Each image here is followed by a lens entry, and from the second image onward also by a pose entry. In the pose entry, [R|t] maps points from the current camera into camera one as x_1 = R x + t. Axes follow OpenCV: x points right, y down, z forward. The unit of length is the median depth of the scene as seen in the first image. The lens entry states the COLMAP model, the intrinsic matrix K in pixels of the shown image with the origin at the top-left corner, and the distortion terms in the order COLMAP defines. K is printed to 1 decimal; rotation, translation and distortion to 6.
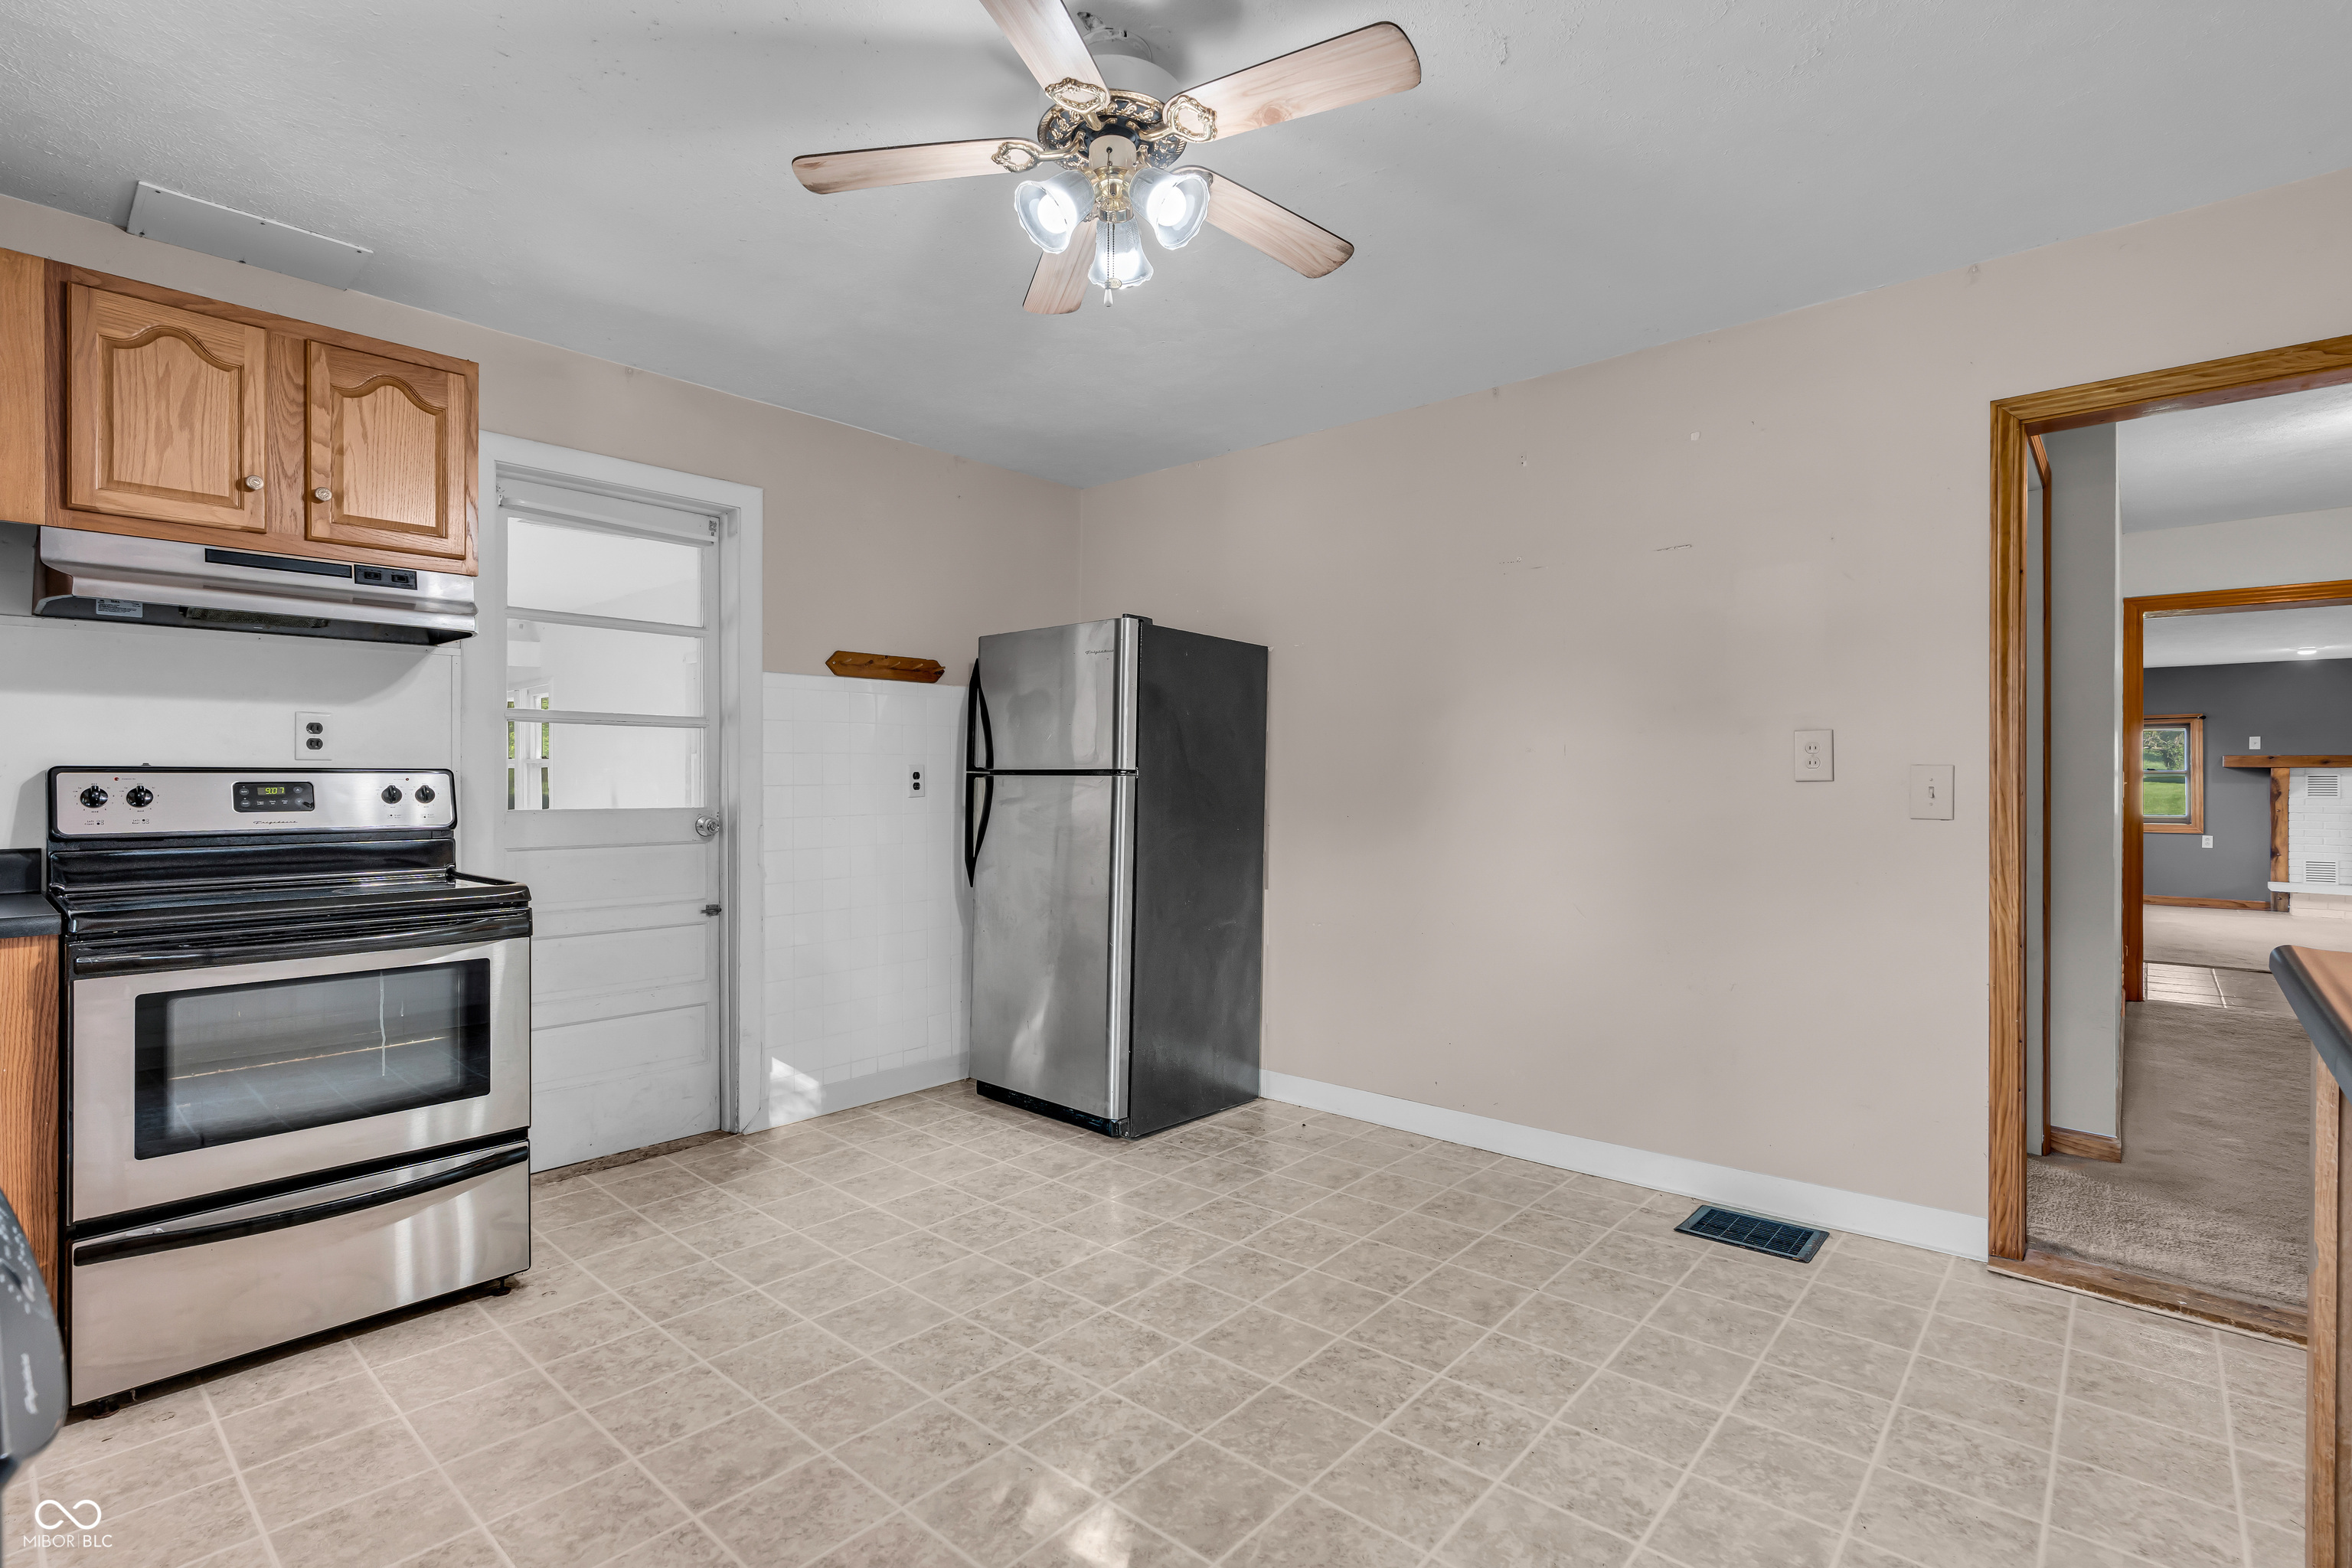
lens RADIAL K [[1097.8, 0, 1158.7], [0, 1097.8, 778.5], [0, 0, 1]] dist [-0.004903, 0.000729]
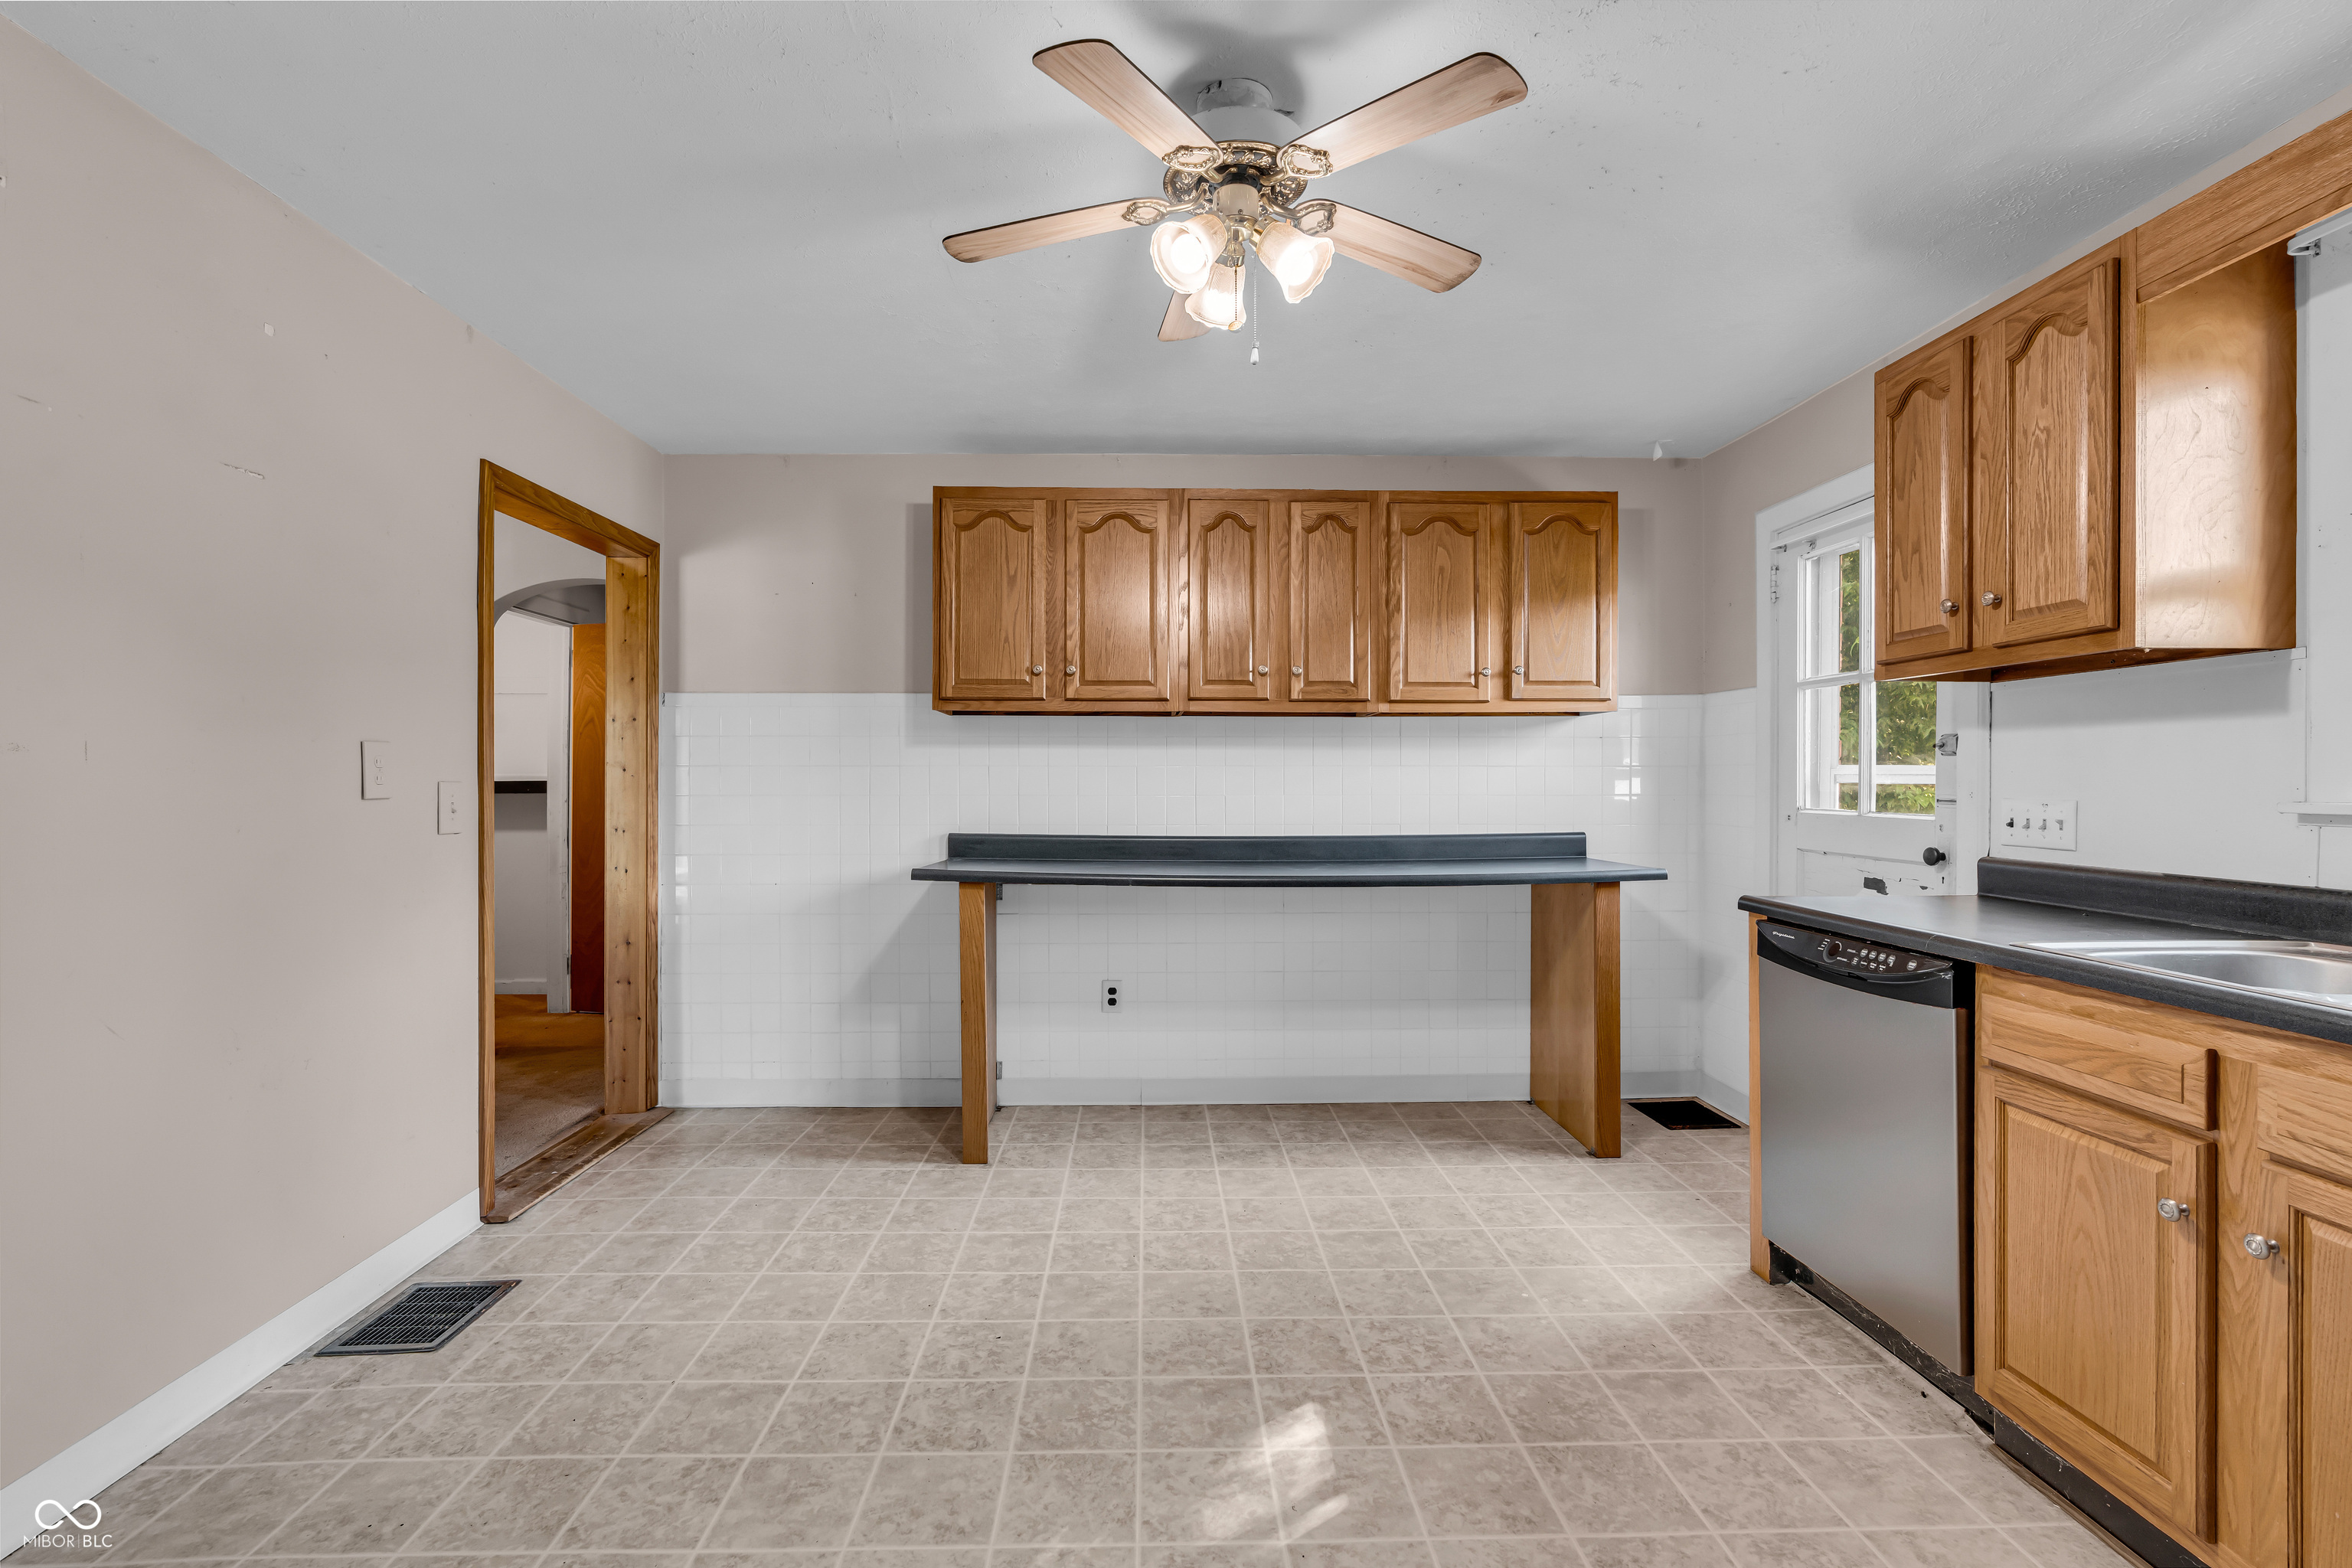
lens RADIAL K [[1058.6, 0, 1178.2], [0, 1058.6, 782.1], [0, 0, 1]] dist [-0.004861, 0.000627]
pose [[-0.697079, -0.001433, 0.716993, -0.513038], [-0.002595, 0.999996, -0.000524, -0.013797], [-0.716989, -0.002226, -0.697080, 1.231595]]
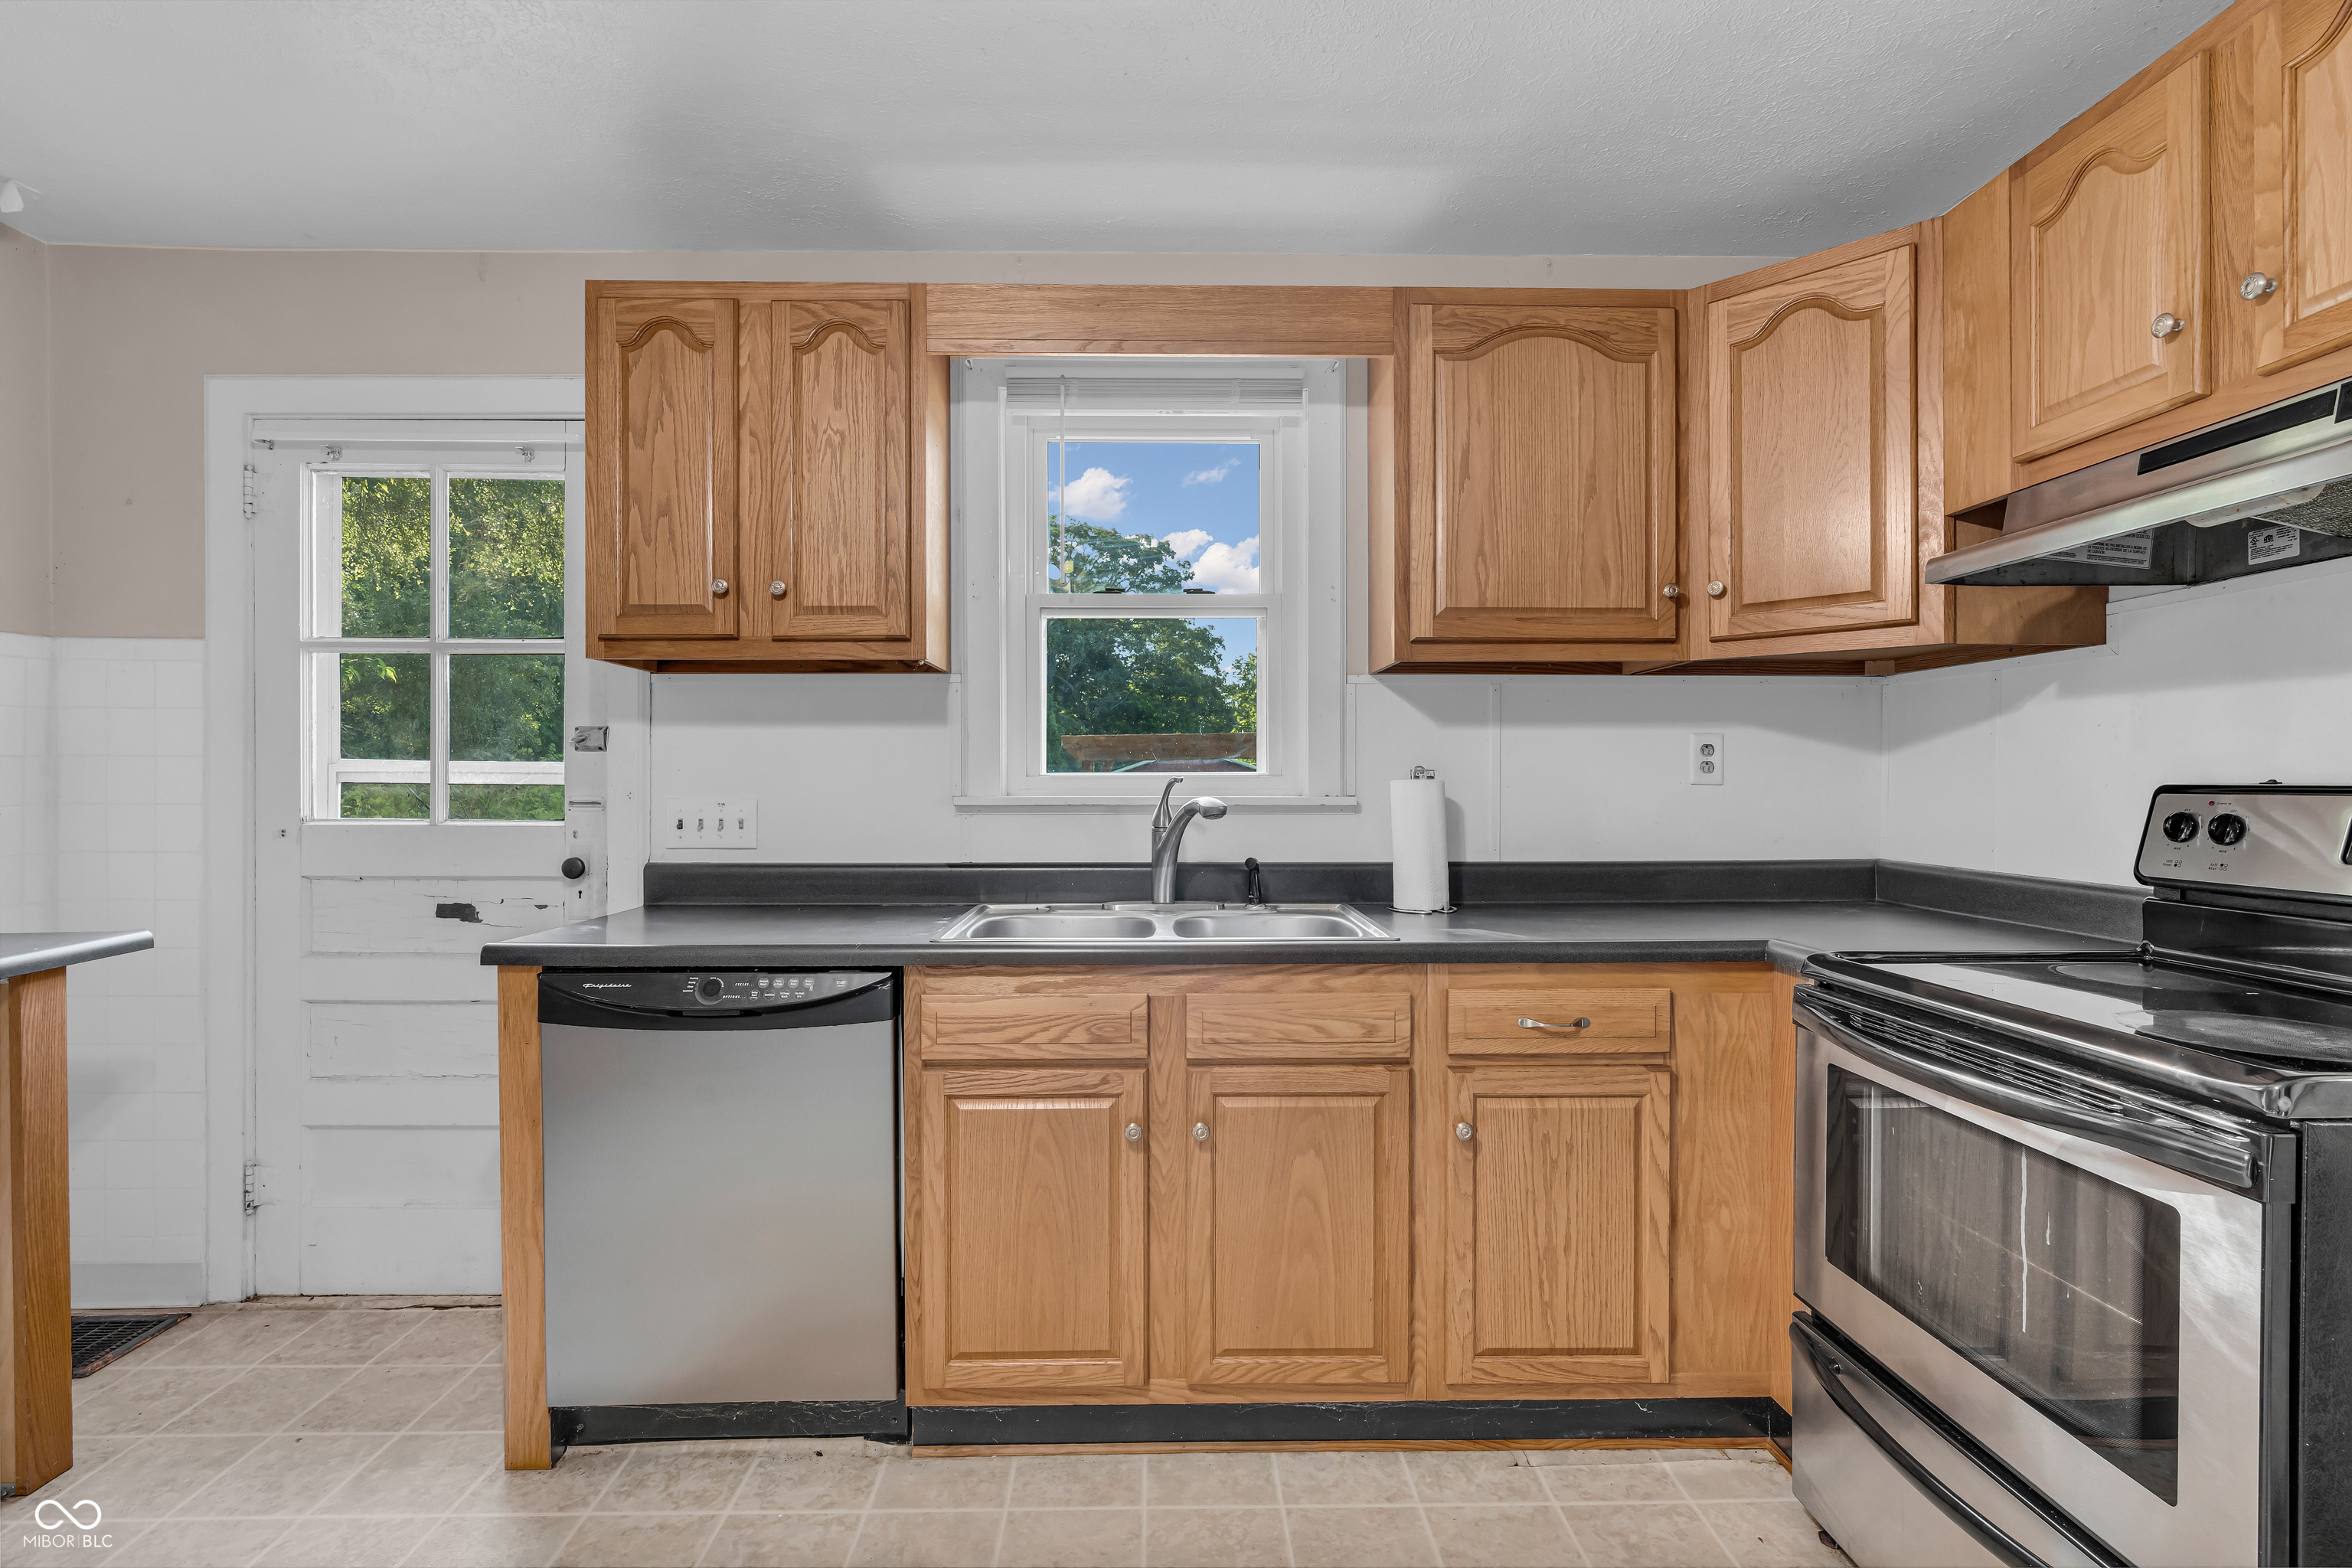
lens RADIAL K [[1094.3, 0, 1176.0], [0, 1094.3, 784.0], [0, 0, 1]] dist [-0.004889, 0.001224]
pose [[-0.722970, 0.004228, -0.690867, 0.001719], [0.003601, 0.999991, 0.002351, -0.014515], [0.690870, -0.000789, -0.722979, 0.985394]]
